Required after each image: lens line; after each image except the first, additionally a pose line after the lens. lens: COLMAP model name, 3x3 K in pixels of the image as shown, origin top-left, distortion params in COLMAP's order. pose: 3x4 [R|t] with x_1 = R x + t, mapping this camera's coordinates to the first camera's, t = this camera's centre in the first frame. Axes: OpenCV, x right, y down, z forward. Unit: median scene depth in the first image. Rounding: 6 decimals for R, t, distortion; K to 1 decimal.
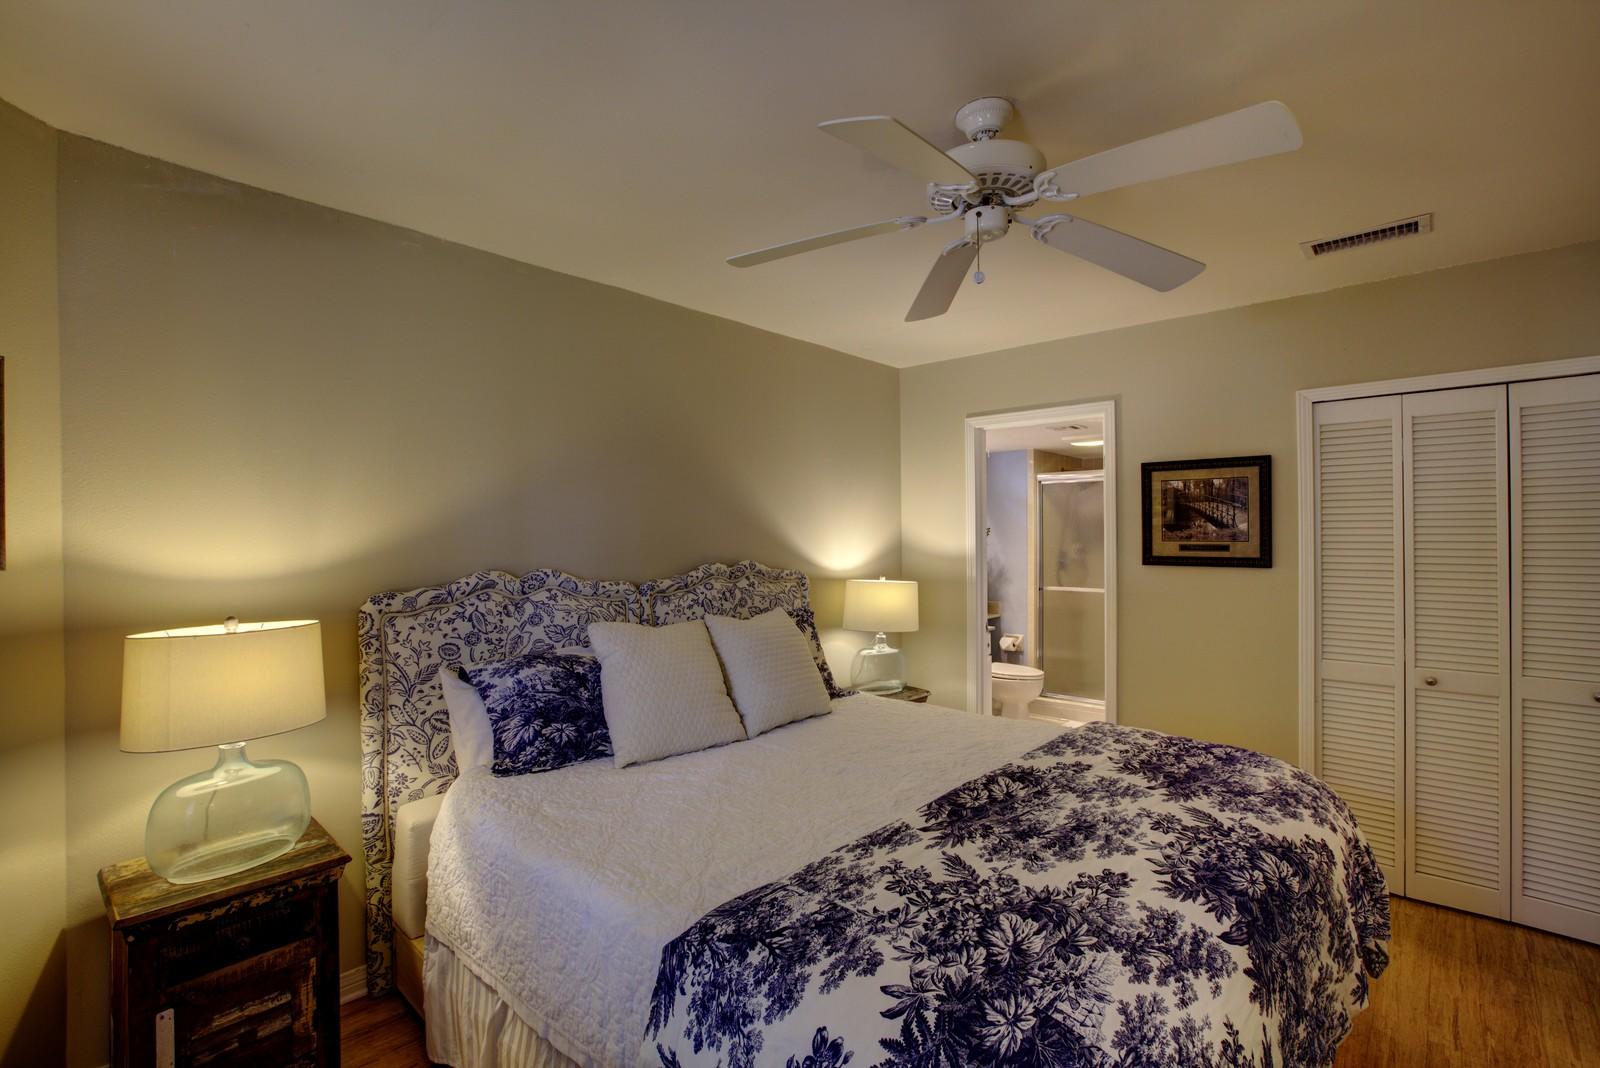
lens RADIAL K [[719.5, 0, 800.0], [0, 719.5, 534.0], [0, 0, 1]] dist [-0.053791, 0.021171]
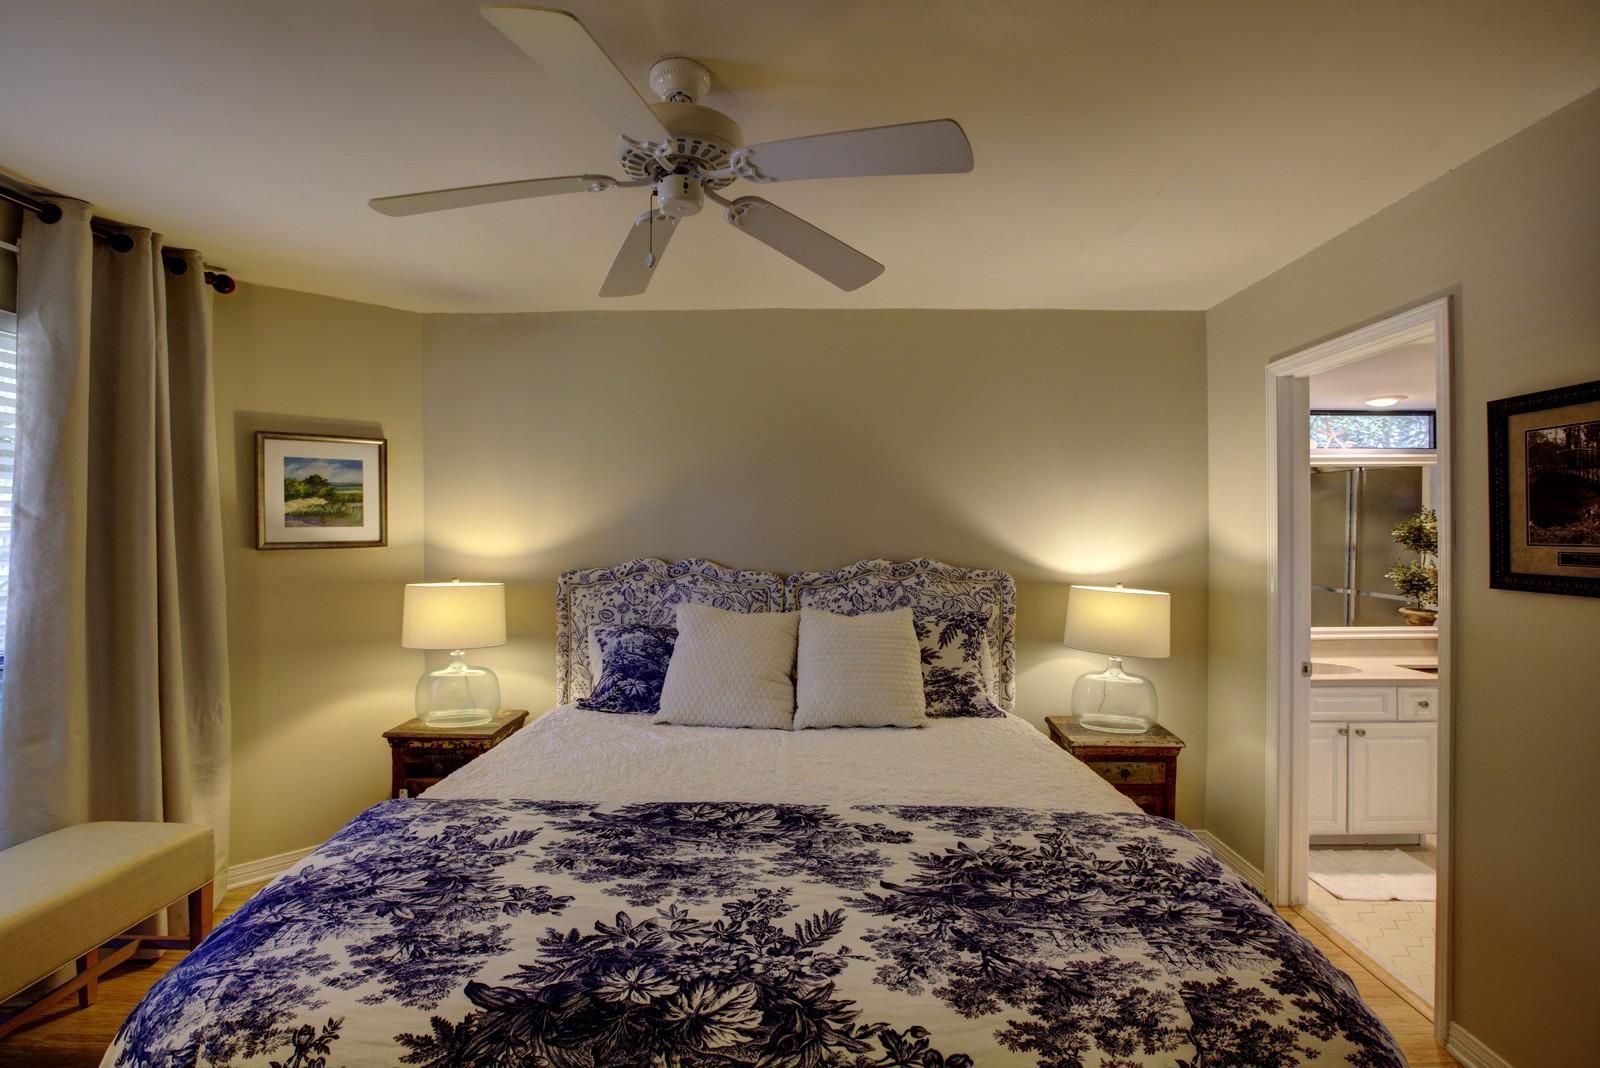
lens RADIAL K [[719.5, 0, 800.0], [0, 719.5, 534.0], [0, 0, 1]] dist [-0.053791, 0.021171]
pose [[0.662477, 0.006547, -0.749054, 0.859090], [-0.001236, 0.999970, 0.007646, -0.002725], [0.749081, -0.004140, 0.662465, 0.402127]]
